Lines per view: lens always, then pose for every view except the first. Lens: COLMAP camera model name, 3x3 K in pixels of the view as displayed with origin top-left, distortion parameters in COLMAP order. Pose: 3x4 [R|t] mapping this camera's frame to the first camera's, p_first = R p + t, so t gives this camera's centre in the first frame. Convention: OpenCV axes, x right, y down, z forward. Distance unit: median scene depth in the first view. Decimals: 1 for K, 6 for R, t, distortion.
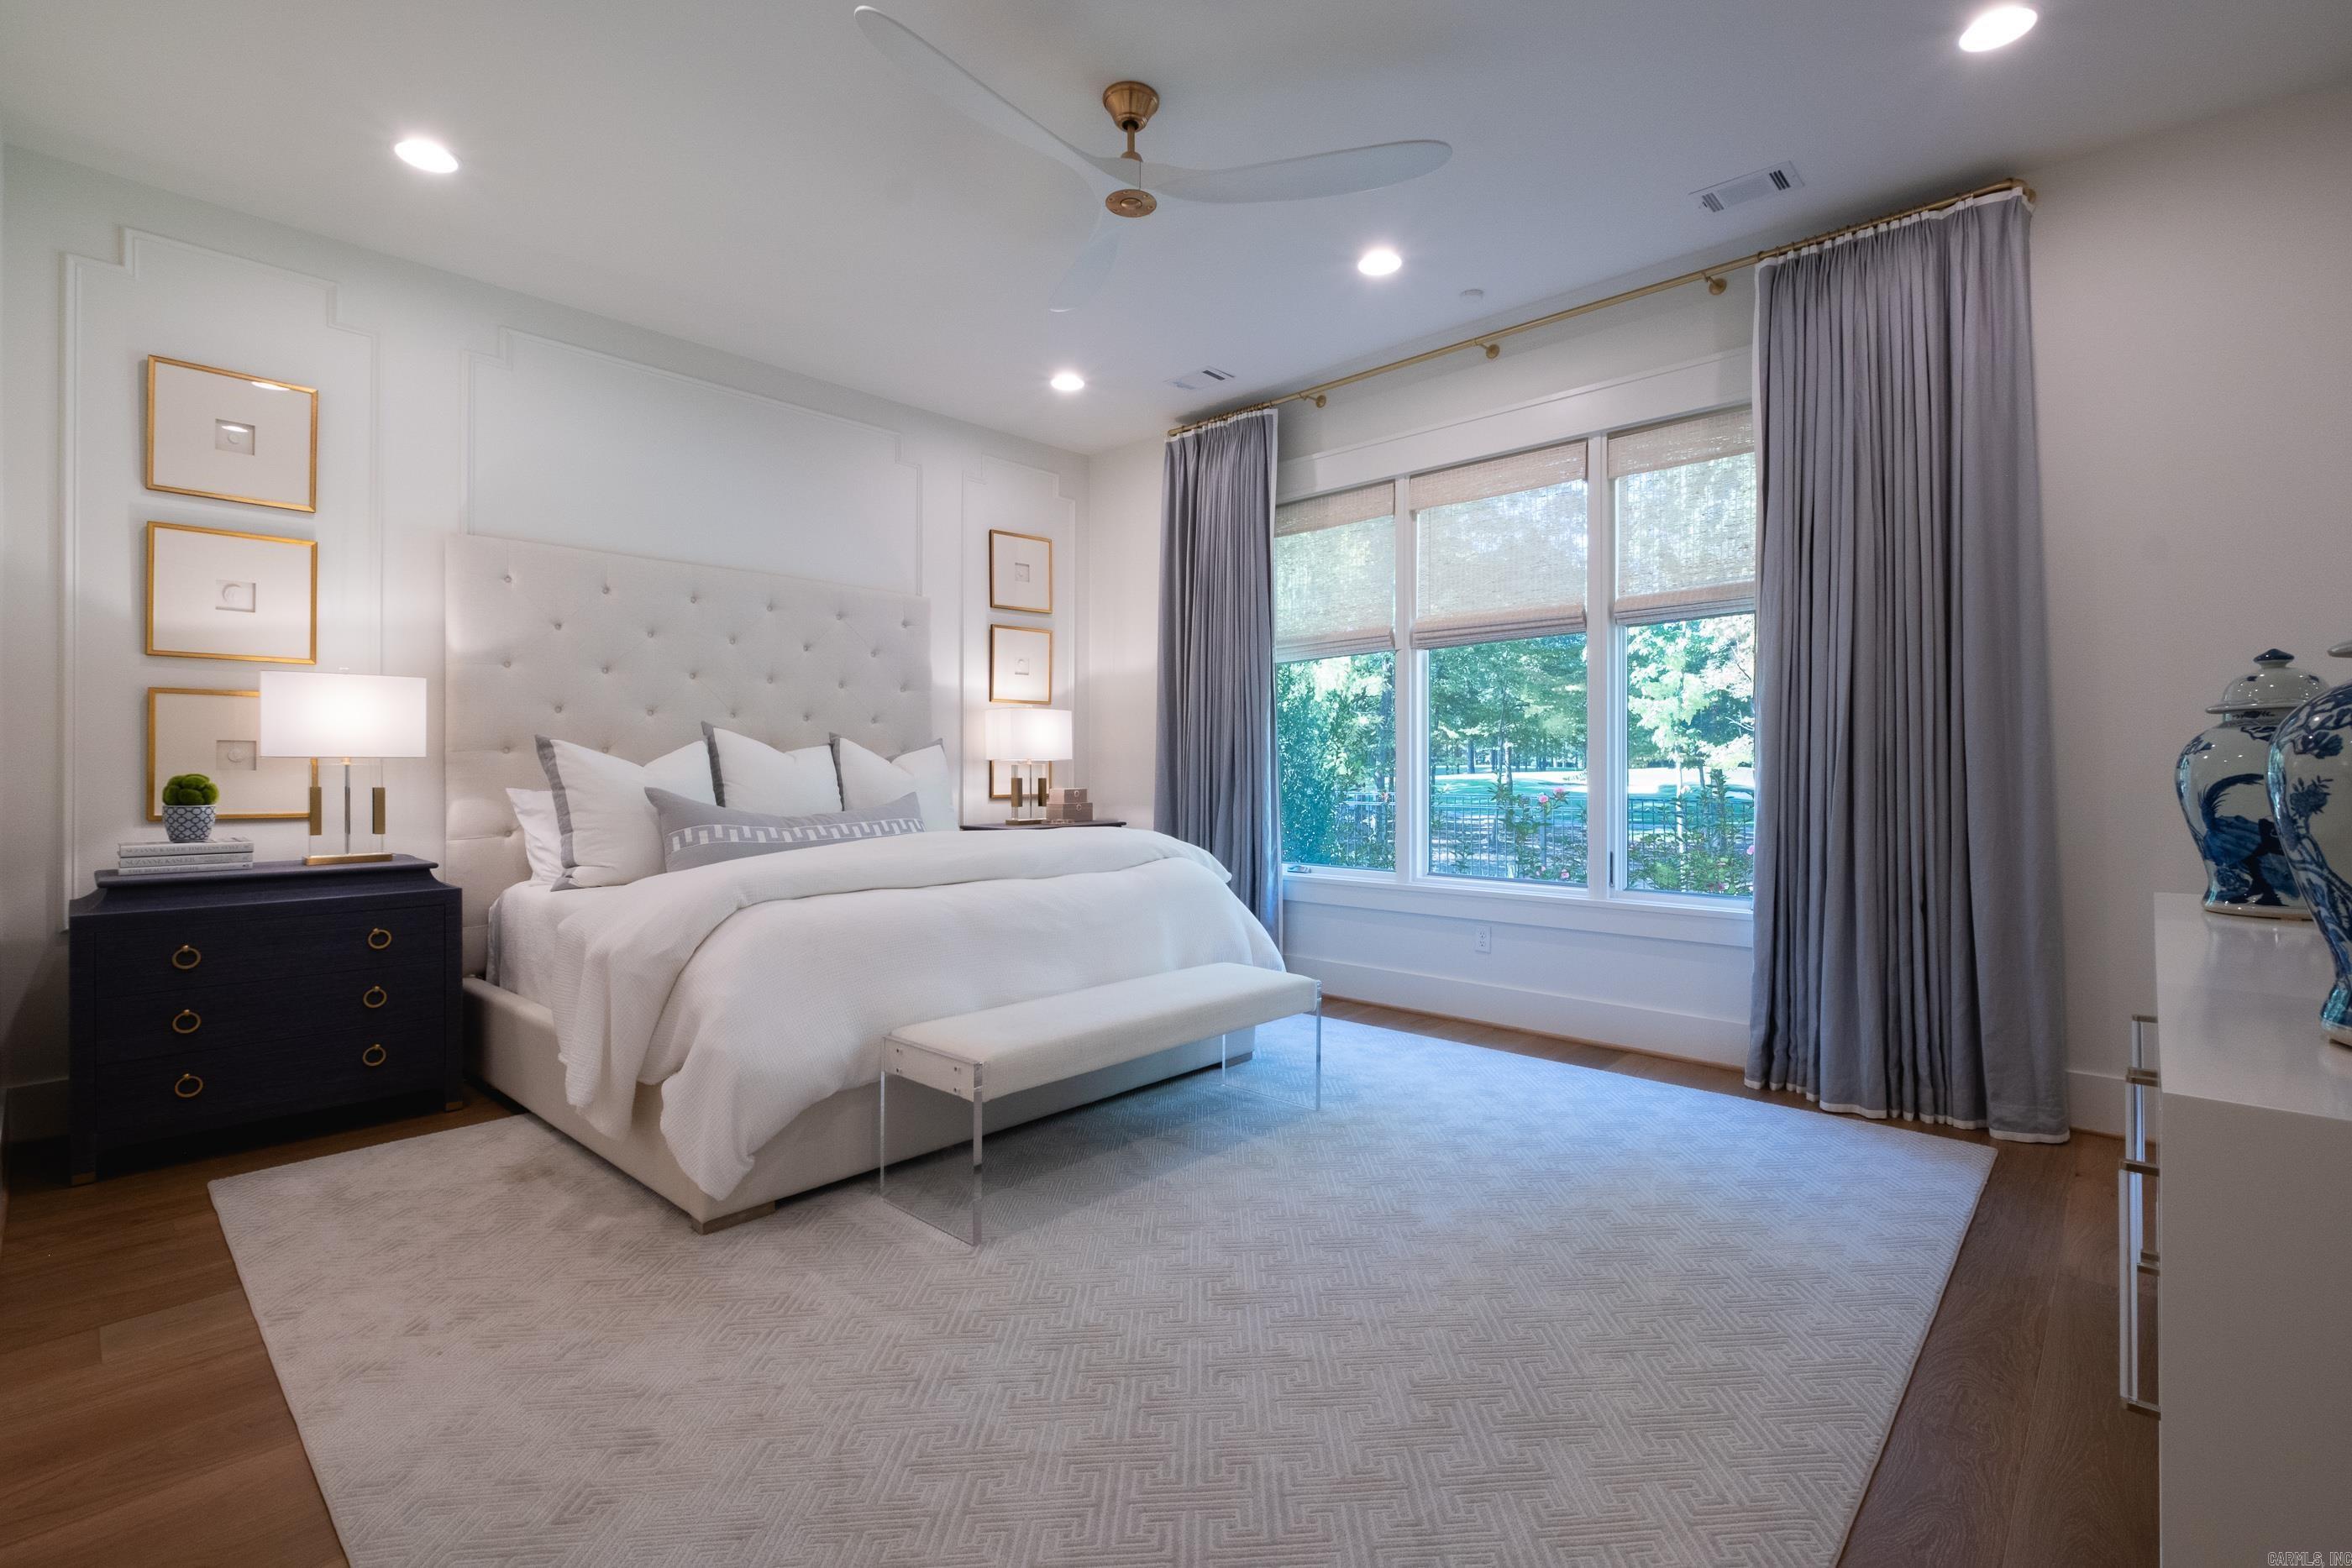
lens RADIAL K [[1058.7, 0, 1171.4], [0, 1058.7, 828.6], [0, 0, 1]] dist [-0.002252, 0.000201]
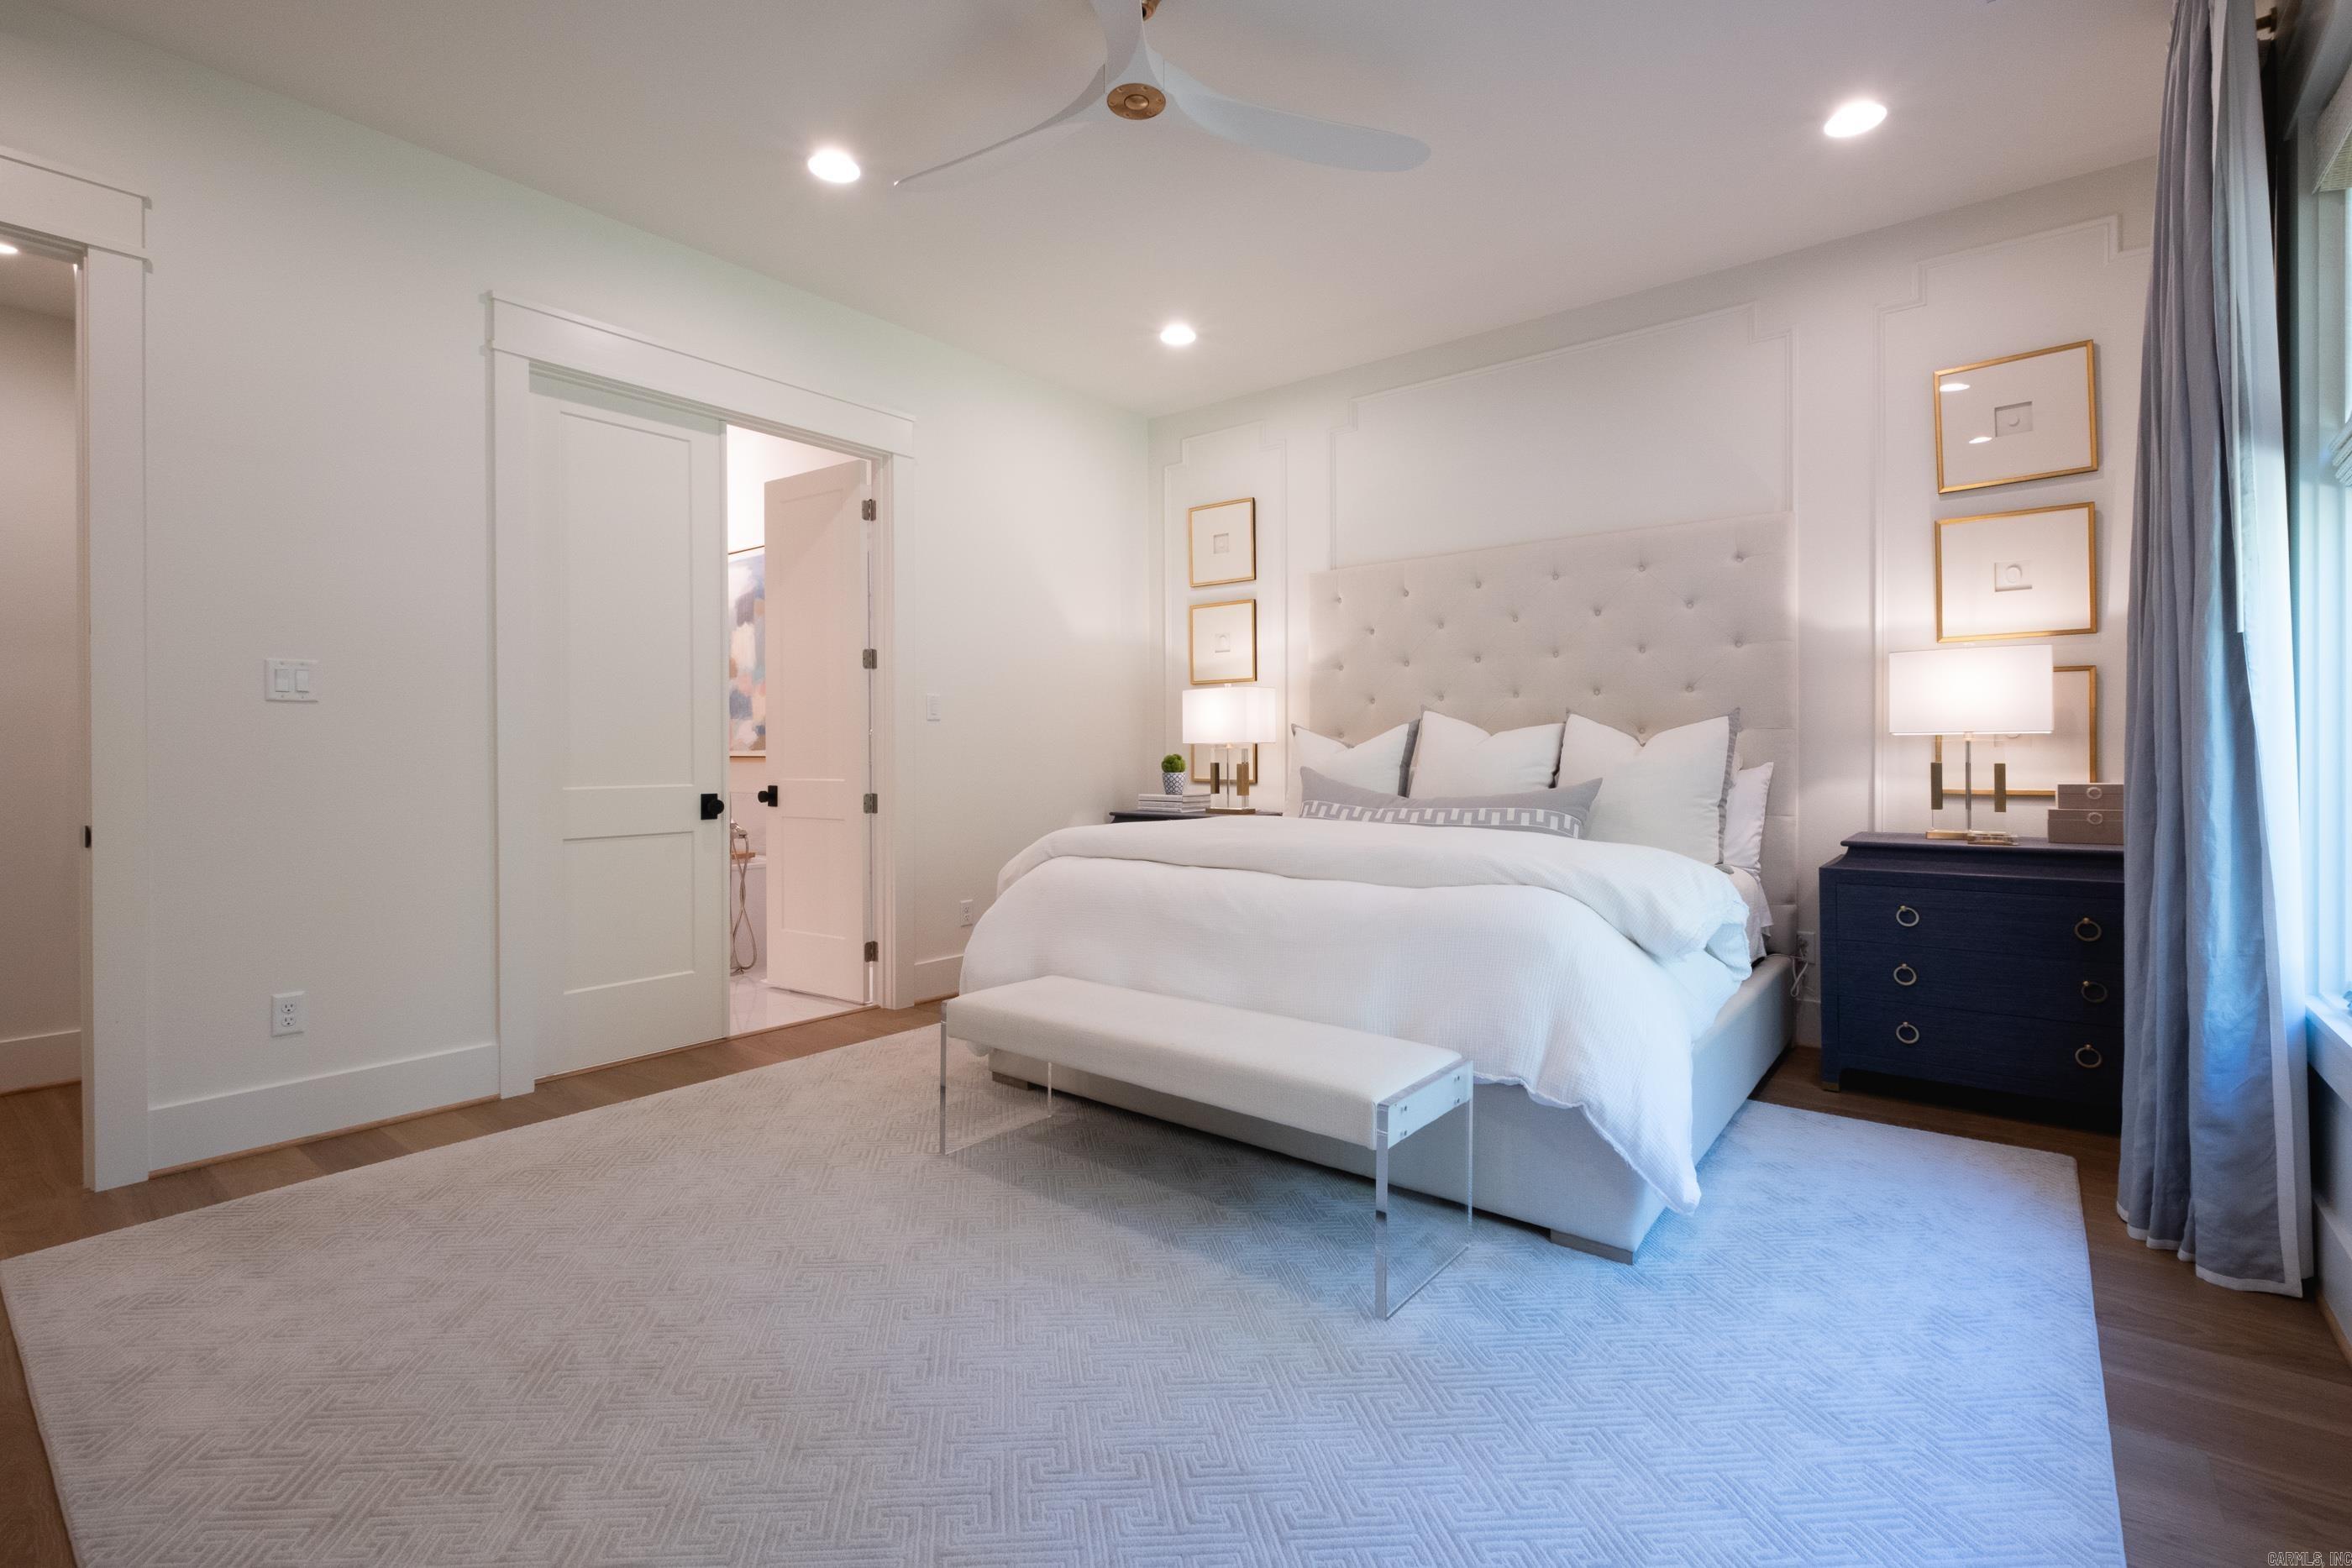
lens RADIAL K [[1092.0, 0, 1186.2], [0, 1092.0, 775.7], [0, 0, 1]] dist [0.001550, 0.000147]
pose [[0.058276, 0.024247, -0.998006, 0.684459], [-0.049736, 0.998534, 0.021356, -0.046685], [0.997061, 0.048393, 0.059396, 0.768909]]
